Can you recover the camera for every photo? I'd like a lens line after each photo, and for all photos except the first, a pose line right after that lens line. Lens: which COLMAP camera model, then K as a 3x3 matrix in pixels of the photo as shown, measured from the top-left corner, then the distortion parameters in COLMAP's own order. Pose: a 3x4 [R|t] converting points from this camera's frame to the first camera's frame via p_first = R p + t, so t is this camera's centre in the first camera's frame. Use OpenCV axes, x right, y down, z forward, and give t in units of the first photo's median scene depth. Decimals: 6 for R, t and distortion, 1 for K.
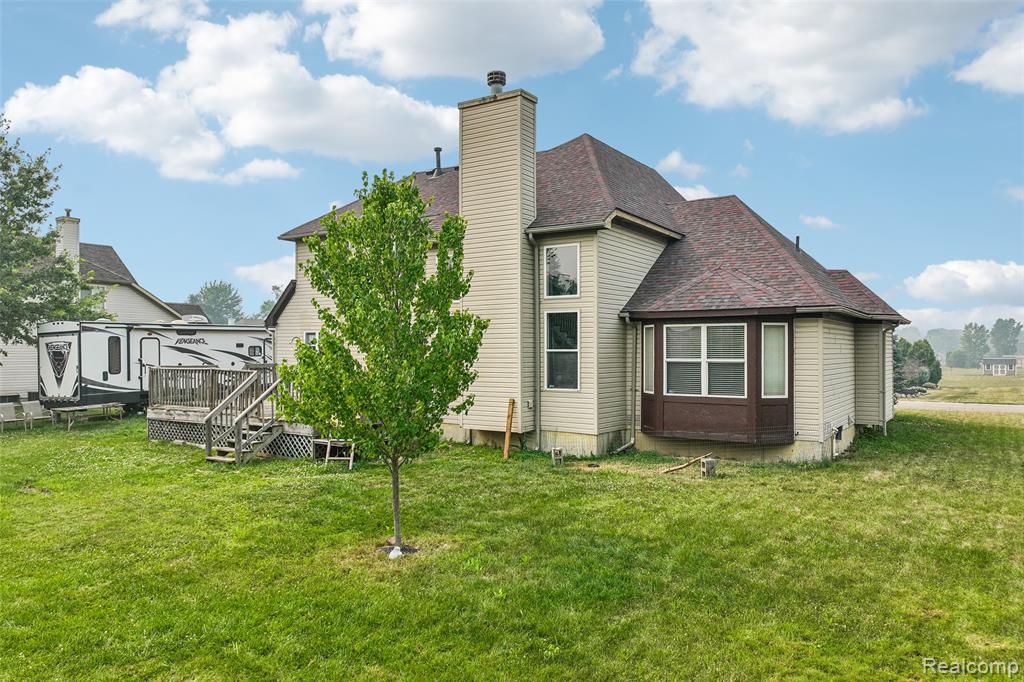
lens RADIAL K [[714.3, 0, 513.5], [0, 714.3, 336.7], [0, 0, 1]] dist [-0.002079, 0.015051]
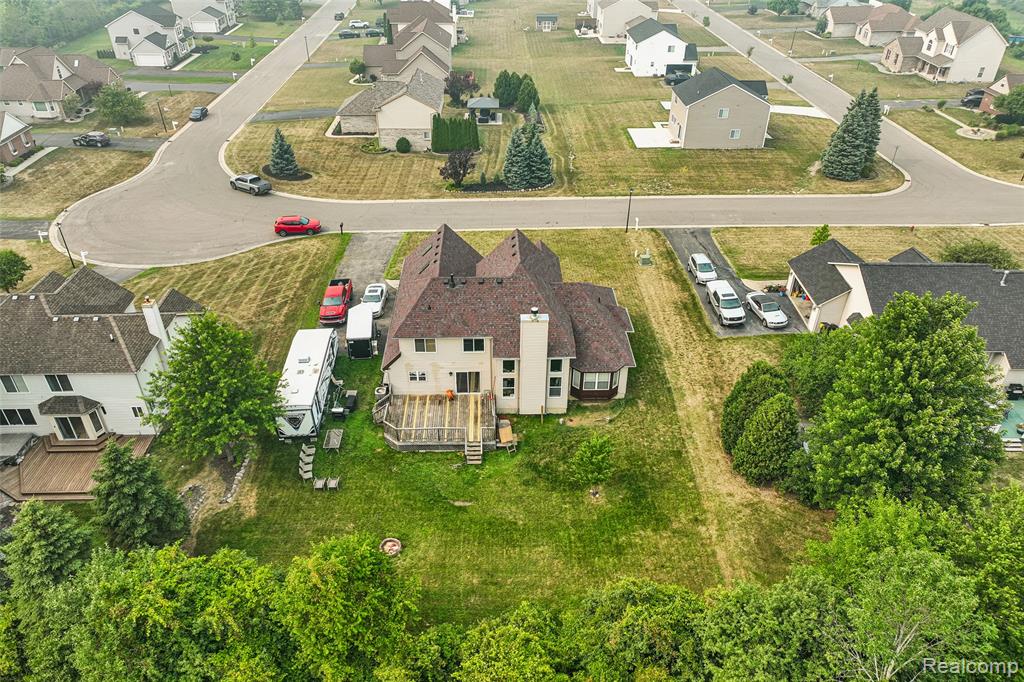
lens RADIAL K [[714.3, 0, 512.0], [0, 714.3, 343.4], [0, 0, 1]] dist [-0.002079, 0.015051]
pose [[0.821225, -0.314846, 0.475879, -1.101543], [-0.009663, 0.826198, 0.563297, -1.379758], [-0.570522, -0.467193, 0.675452, -0.639003]]
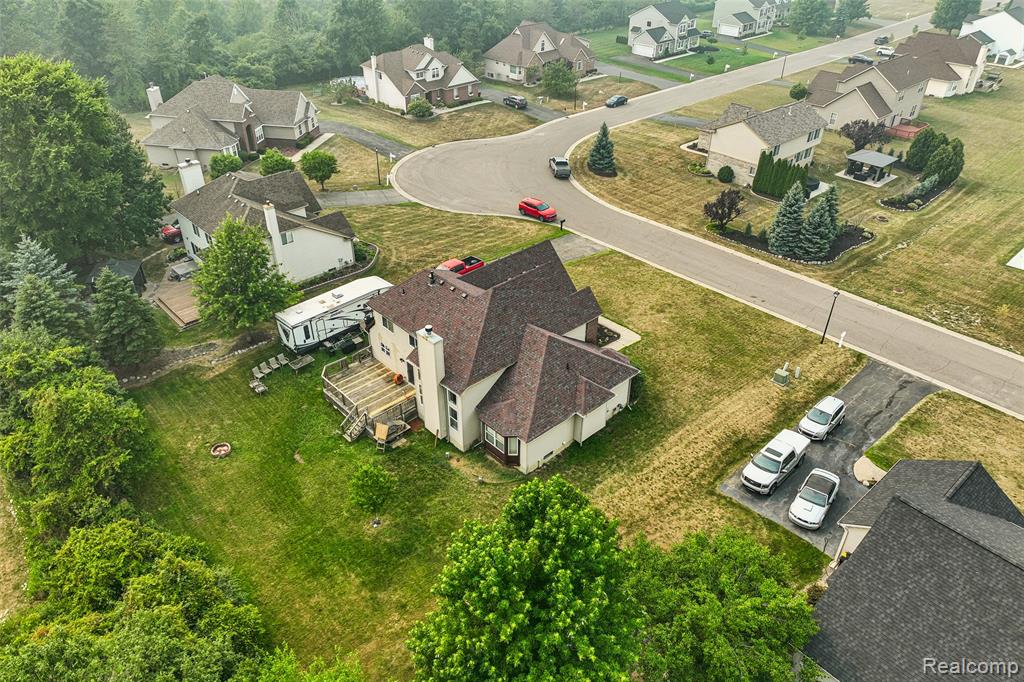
lens RADIAL K [[714.3, 0, 513.0], [0, 714.3, 342.4], [0, 0, 1]] dist [-0.002079, 0.015051]
pose [[0.971624, 0.136867, -0.192910, 0.610829], [-0.005440, 0.828296, 0.560265, -1.388995], [0.236469, -0.543317, 0.805536, -0.819634]]
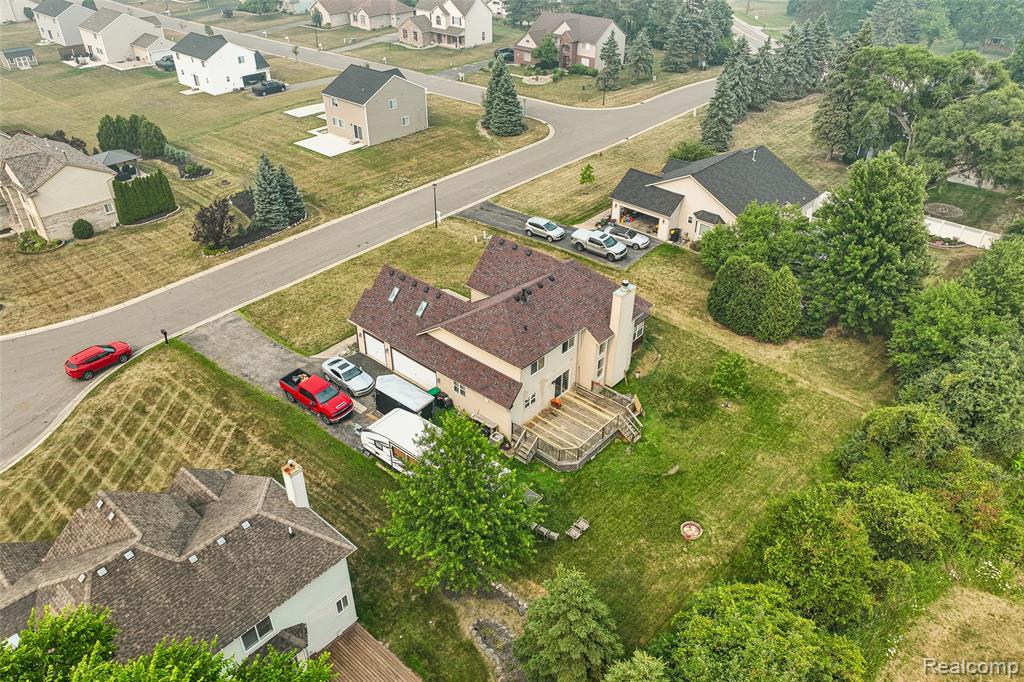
lens RADIAL K [[714.3, 0, 511.0], [0, 714.3, 339.8], [0, 0, 1]] dist [-0.002079, 0.015051]
pose [[0.141294, -0.546919, 0.825176, -2.023363], [-0.009368, 0.832762, 0.553552, -1.375295], [-0.989923, -0.085943, 0.112541, 0.868157]]
